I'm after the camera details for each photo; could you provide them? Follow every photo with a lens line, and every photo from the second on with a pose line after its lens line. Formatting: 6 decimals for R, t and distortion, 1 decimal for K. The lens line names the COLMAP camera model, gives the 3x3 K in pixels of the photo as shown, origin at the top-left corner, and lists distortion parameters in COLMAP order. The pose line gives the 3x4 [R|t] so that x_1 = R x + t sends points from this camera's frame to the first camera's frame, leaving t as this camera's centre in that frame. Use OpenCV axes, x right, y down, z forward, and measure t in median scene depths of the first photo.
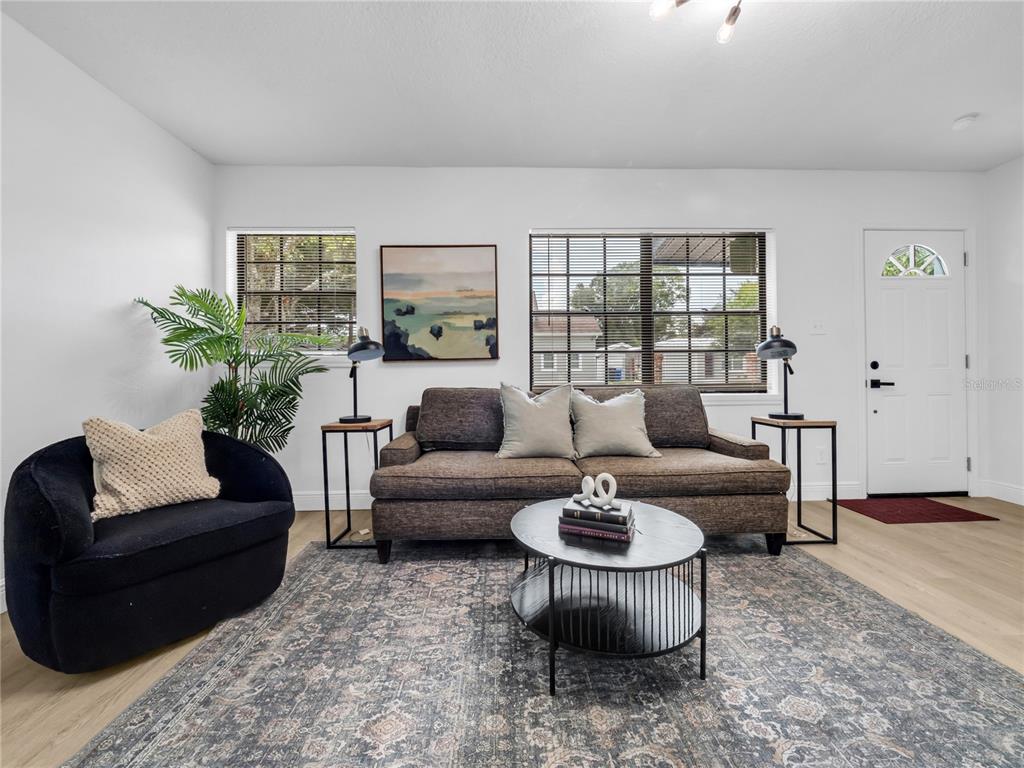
lens RADIAL K [[426.7, 0, 508.9], [0, 426.7, 374.2], [0, 0, 1]] dist [0.001124, -0.007809]
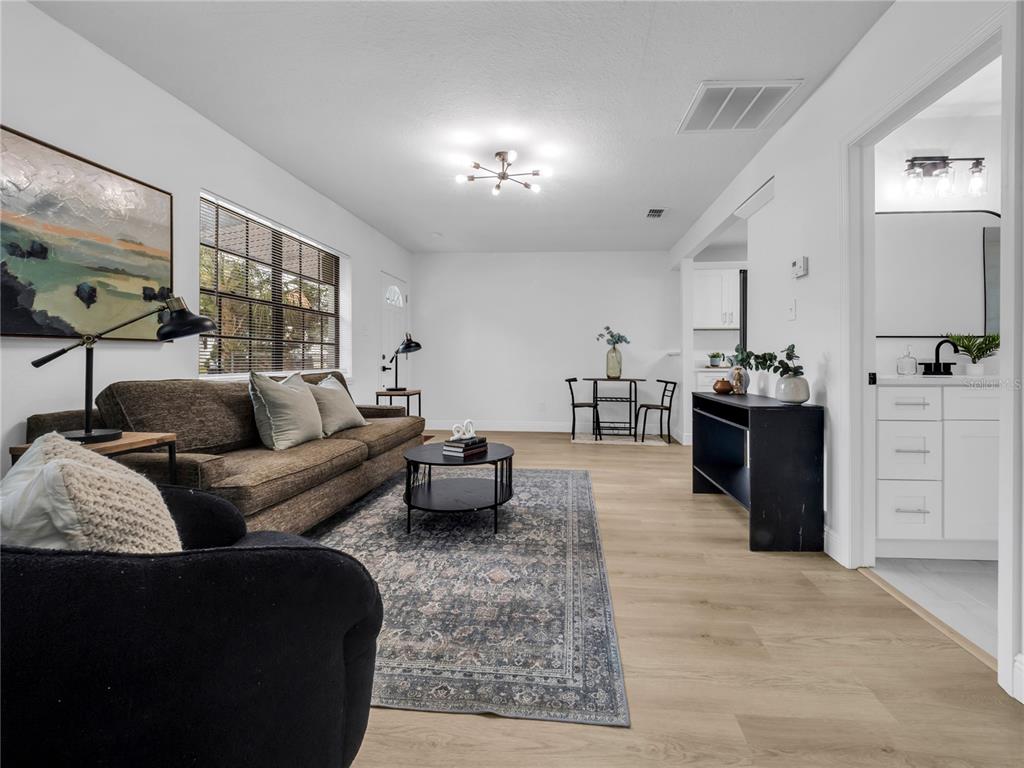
lens RADIAL K [[439.9, 0, 552.1], [0, 439.9, 360.7], [0, 0, 1]] dist [-0.016104, -0.000619]
pose [[0.081874, 0.006830, 0.996619, -0.911615], [-0.005539, 0.999964, -0.006398, 0.000055], [-0.996627, -0.004996, 0.081909, 0.302144]]
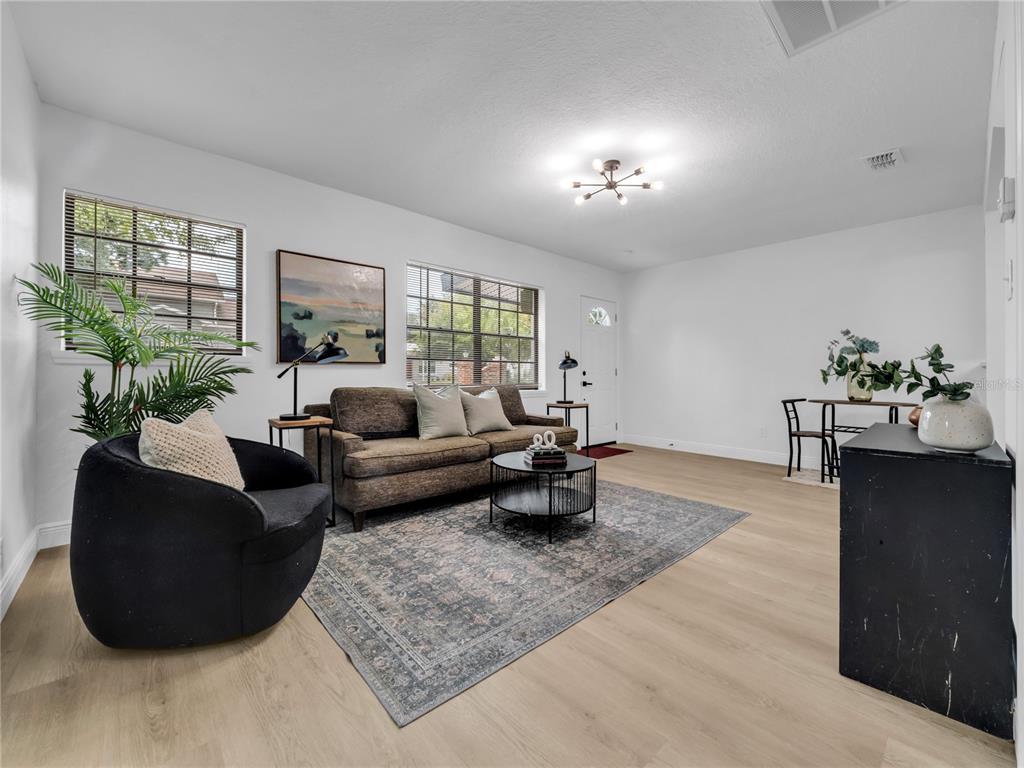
lens RADIAL K [[427.7, 0, 511.8], [0, 427.7, 376.3], [0, 0, 1]] dist [0.002169, -0.000142]
pose [[0.755730, 0.010661, 0.654796, -0.657256], [-0.010289, 0.999937, -0.004405, 0.003042], [-0.654802, -0.003409, 0.755793, -0.174207]]
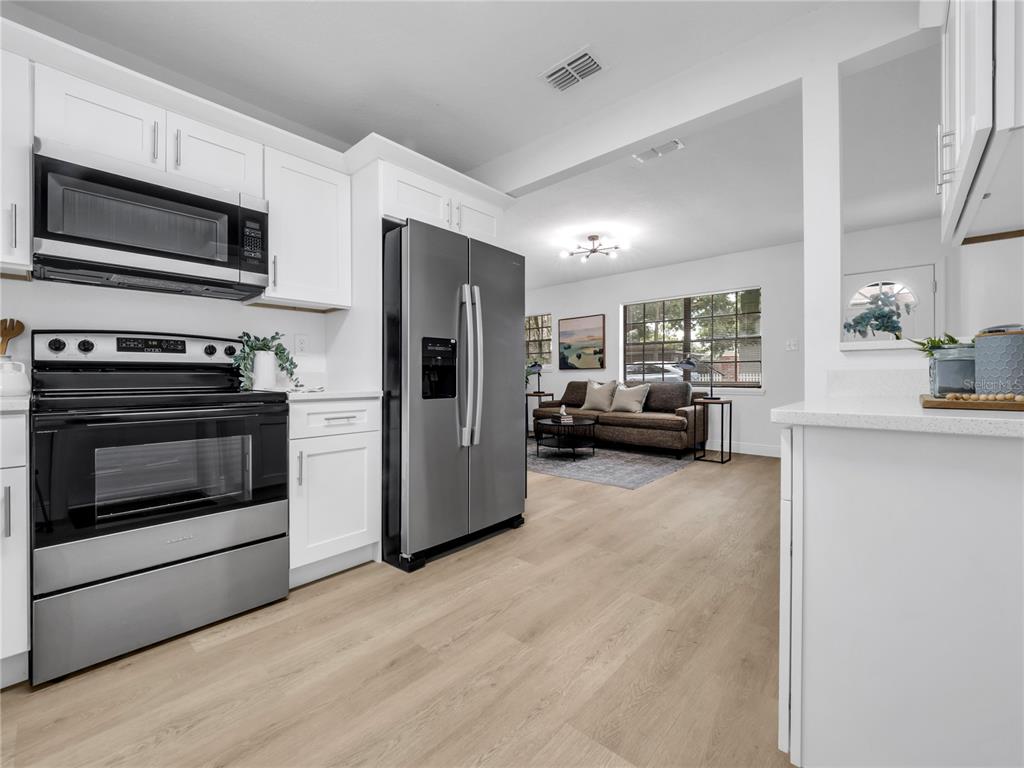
lens RADIAL K [[426.7, 0, 508.9], [0, 426.7, 374.2], [0, 0, 1]] dist [0.001124, -0.007809]
pose [[0.721387, 0.003044, -0.692526, 1.328352], [-0.004096, 0.999992, 0.000129, -0.005543], [0.692520, 0.002744, 0.721393, -1.022973]]
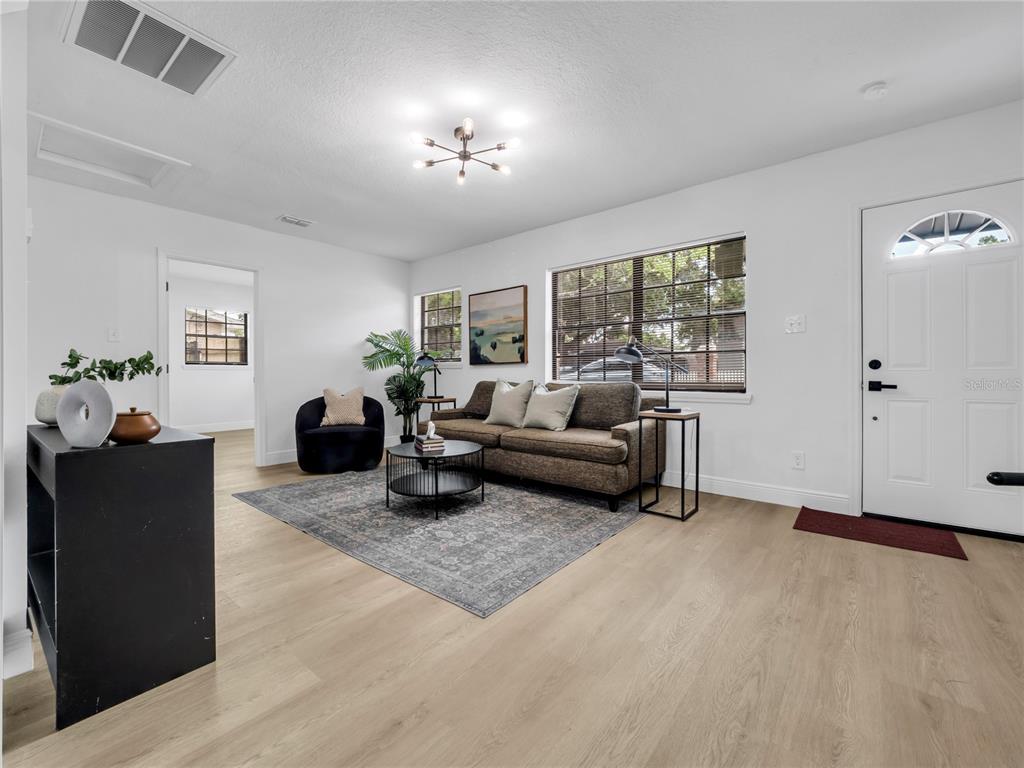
lens RADIAL K [[427.7, 0, 511.8], [0, 427.7, 376.3], [0, 0, 1]] dist [0.002169, -0.000142]
pose [[0.752248, 0.010116, -0.658803, 1.110364], [-0.003570, 0.999930, 0.011278, -0.005513], [0.658871, -0.006132, 0.752231, -0.172794]]
